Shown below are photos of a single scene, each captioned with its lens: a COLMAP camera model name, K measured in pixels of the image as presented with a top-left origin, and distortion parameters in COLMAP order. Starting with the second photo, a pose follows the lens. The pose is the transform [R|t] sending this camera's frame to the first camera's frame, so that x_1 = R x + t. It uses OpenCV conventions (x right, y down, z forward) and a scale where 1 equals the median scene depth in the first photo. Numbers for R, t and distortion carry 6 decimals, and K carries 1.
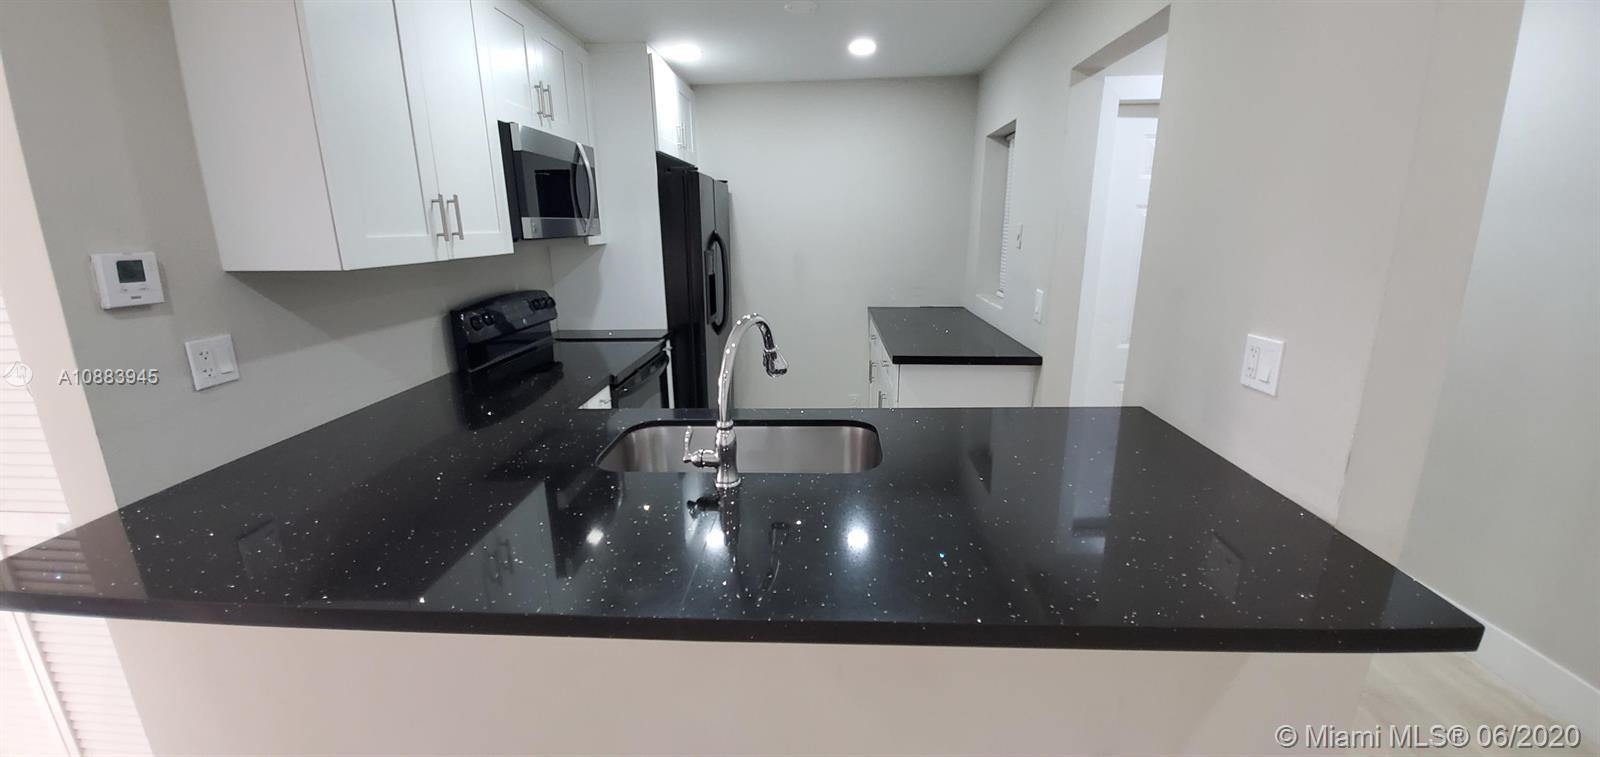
lens RADIAL K [[626.6, 0, 795.3], [0, 626.6, 389.1], [0, 0, 1]] dist [-0.000042, -0.013031]
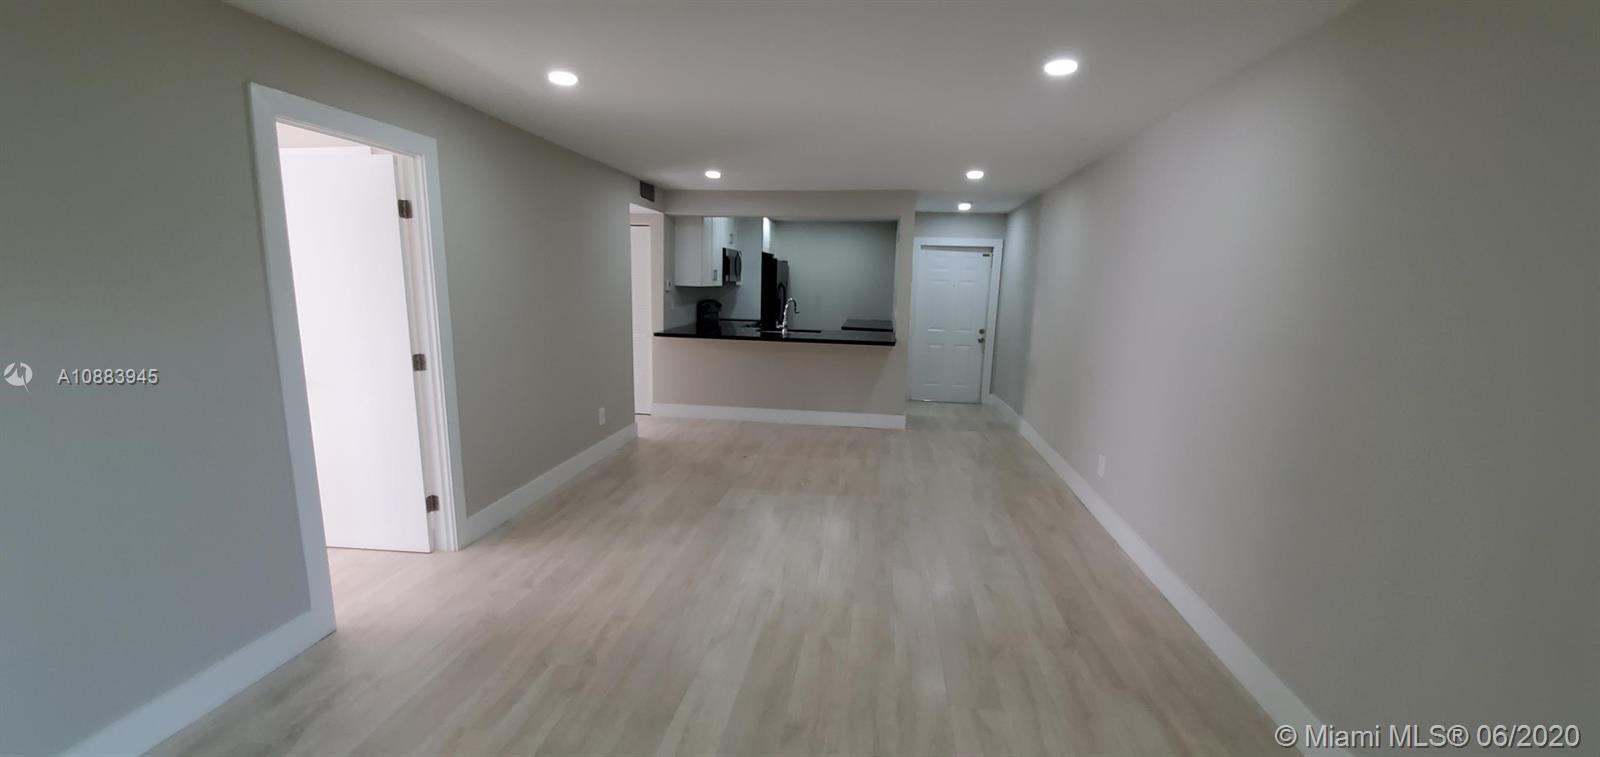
lens RADIAL K [[626.6, 0, 795.3], [0, 626.6, 389.1], [0, 0, 1]] dist [-0.000042, -0.013031]
pose [[0.995734, 0.055582, -0.073651, 0.252185], [-0.061622, 0.994689, -0.082439, 0.698366], [0.068677, 0.086625, 0.993871, -2.693532]]
